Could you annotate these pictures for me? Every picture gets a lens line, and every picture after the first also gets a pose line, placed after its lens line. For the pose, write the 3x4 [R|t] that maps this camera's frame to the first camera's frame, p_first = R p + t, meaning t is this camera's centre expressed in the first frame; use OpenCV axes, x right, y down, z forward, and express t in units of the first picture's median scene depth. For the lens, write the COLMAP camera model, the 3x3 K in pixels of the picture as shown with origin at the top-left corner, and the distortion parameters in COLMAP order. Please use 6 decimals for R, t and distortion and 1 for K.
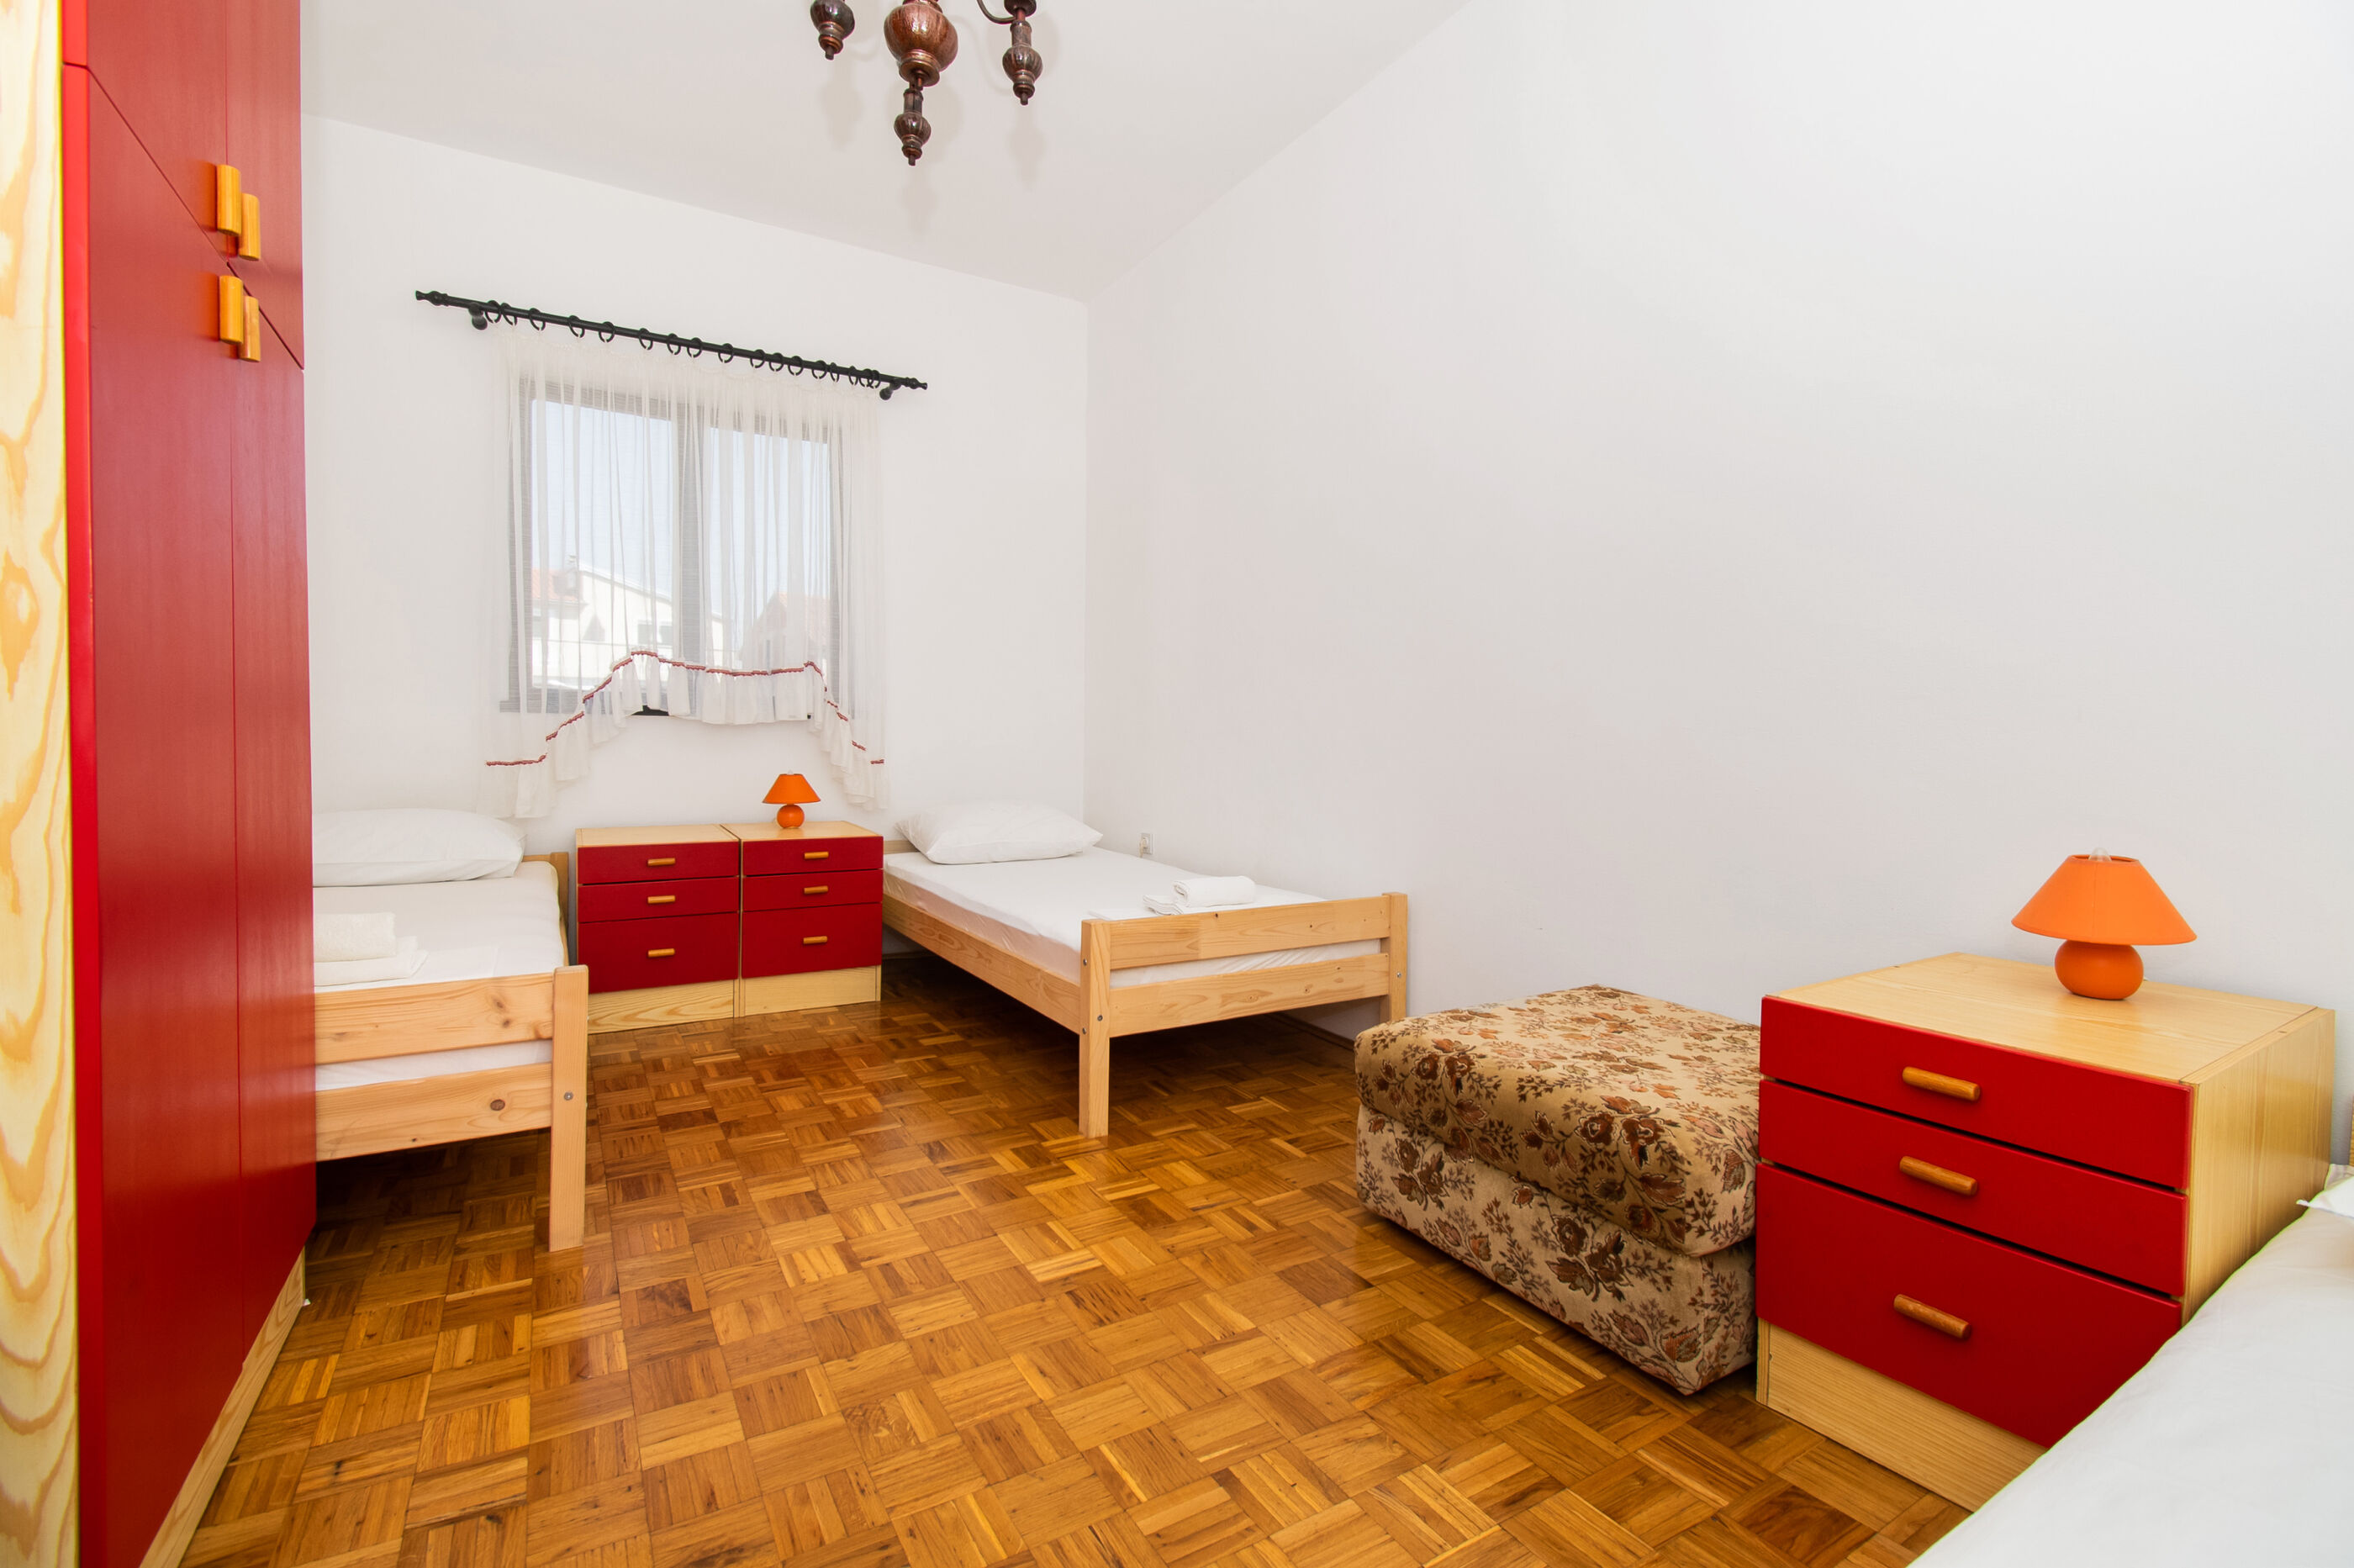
lens RADIAL K [[1010.5, 0, 1174.5], [0, 1010.5, 777.2], [0, 0, 1]] dist [-0.000033, -0.011607]
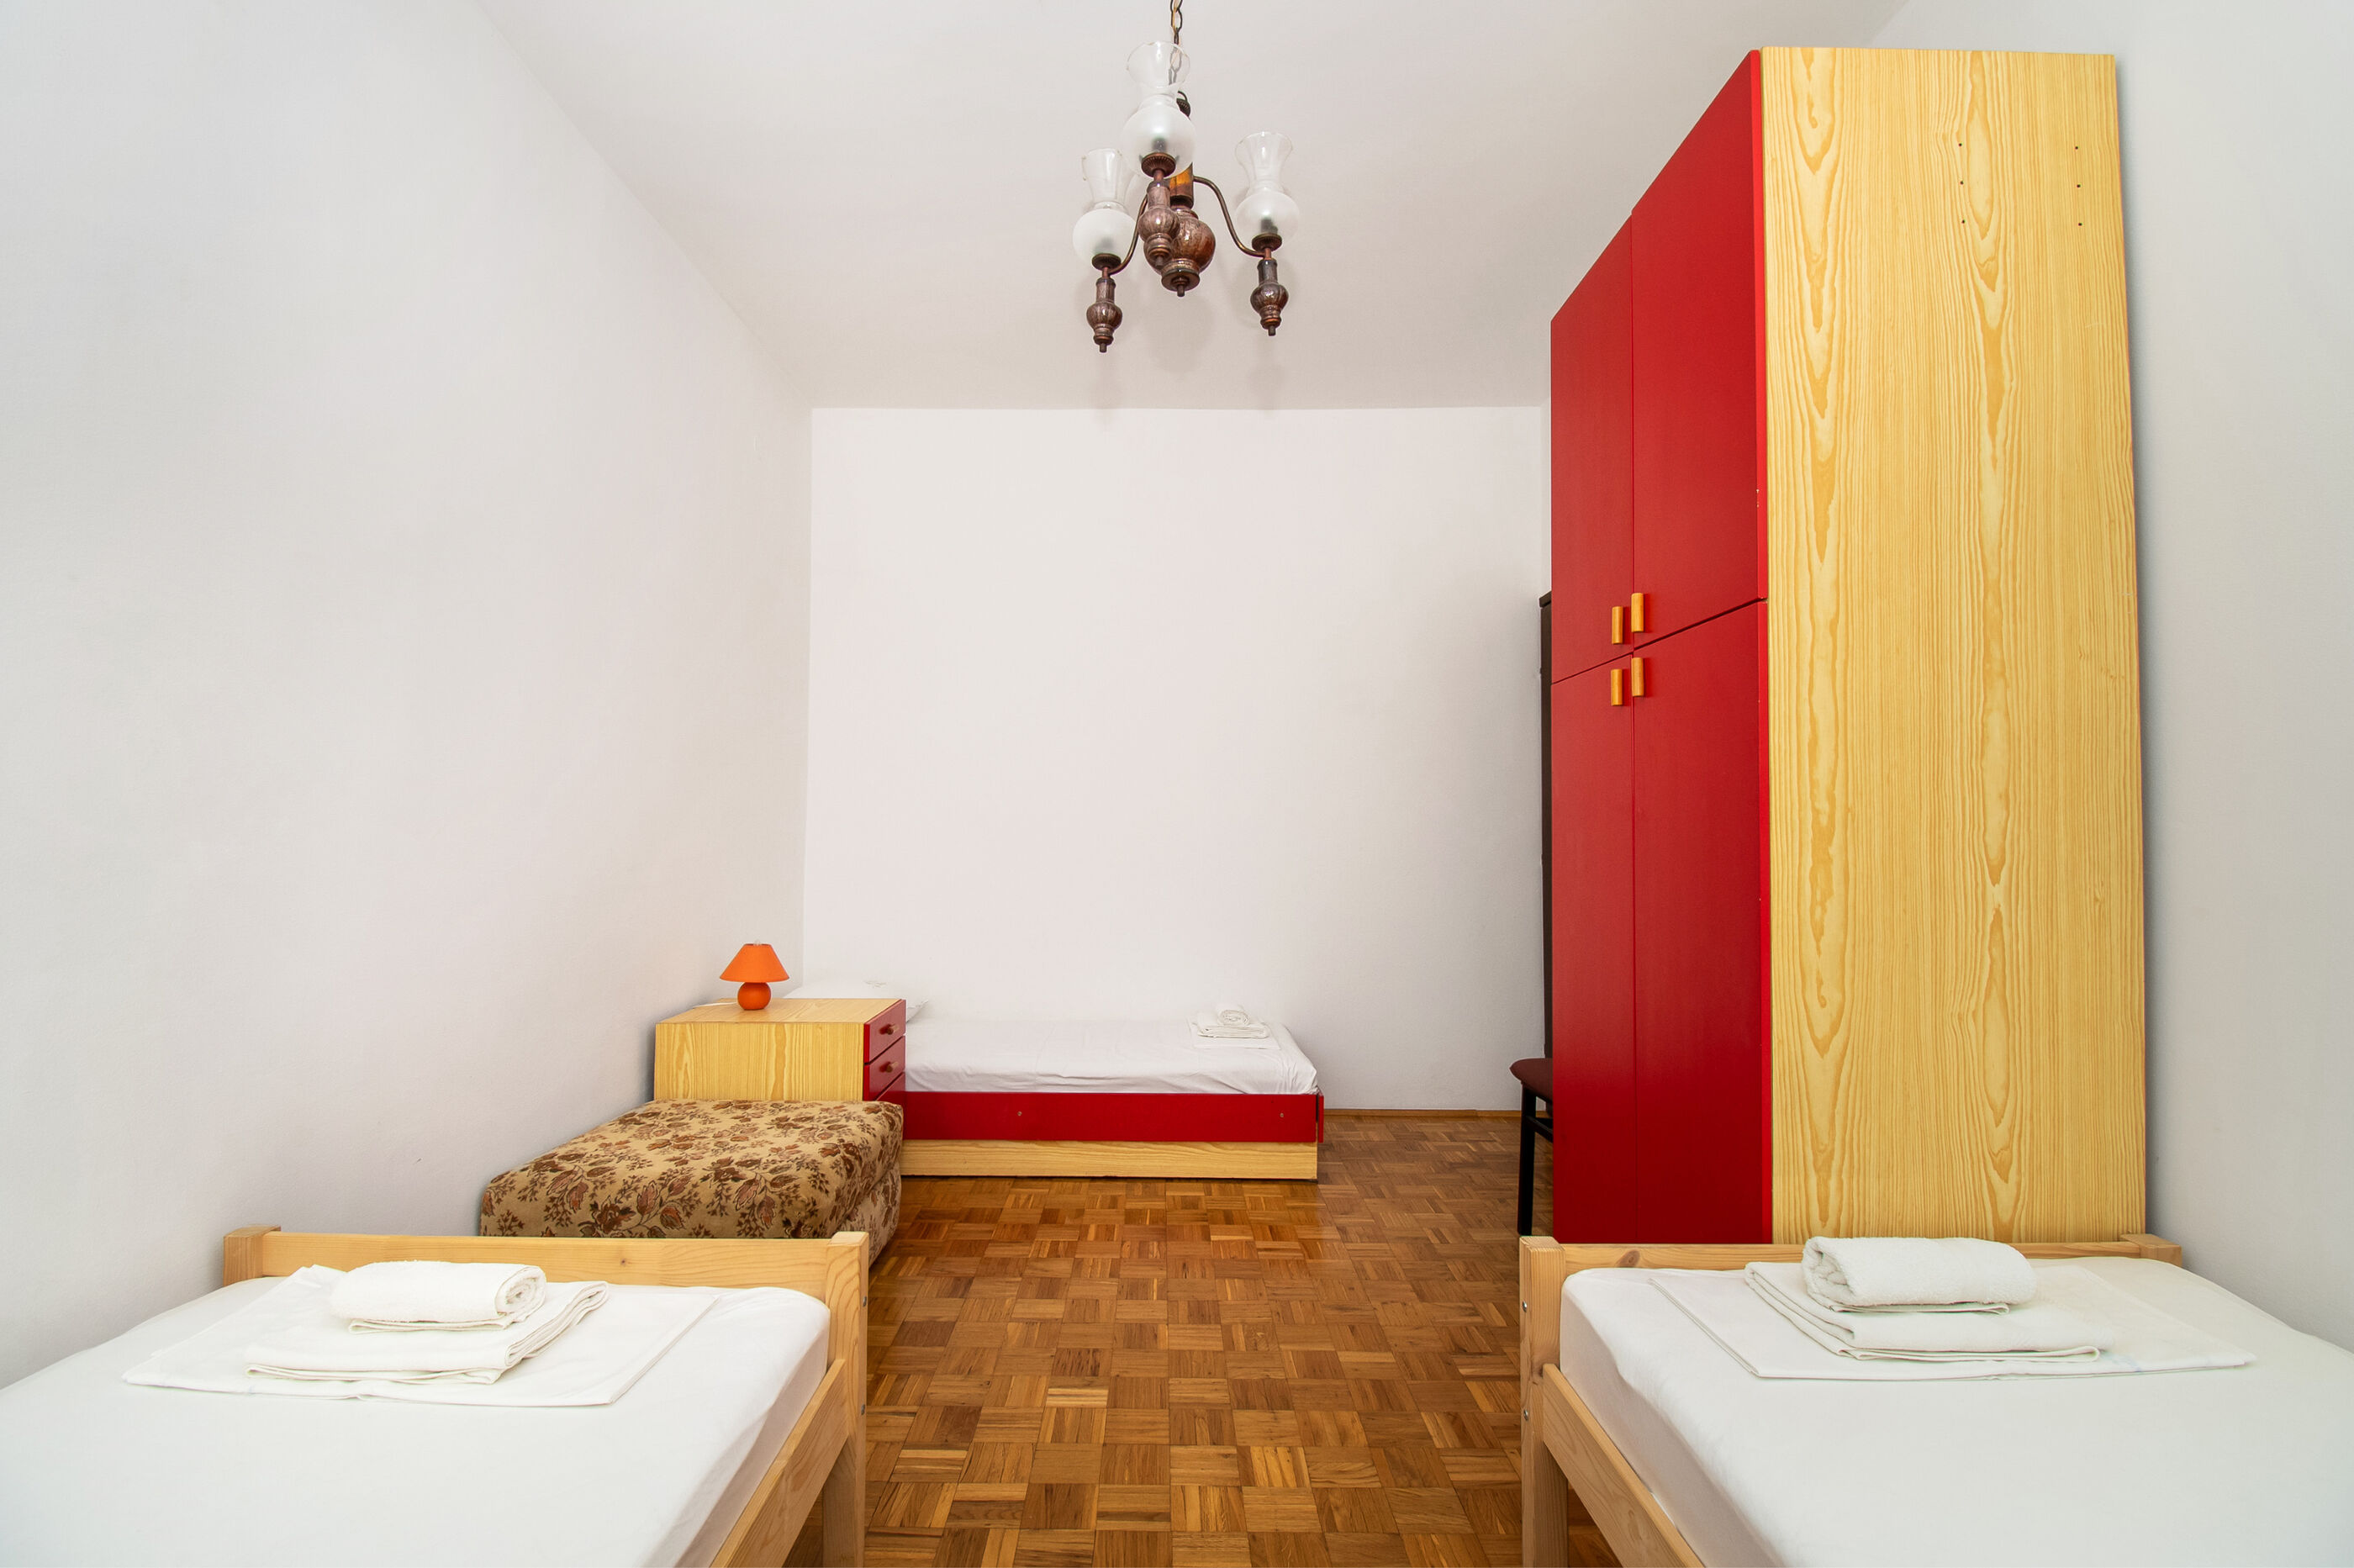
lens RADIAL K [[1081.3, 0, 1170.9], [0, 1081.3, 815.5], [0, 0, 1]] dist [0.001481, -0.010888]
pose [[-0.861009, -0.004217, 0.508572, -0.723020], [0.011540, 0.999546, 0.027825, -0.177031], [-0.508459, 0.029827, -0.860569, 1.749412]]
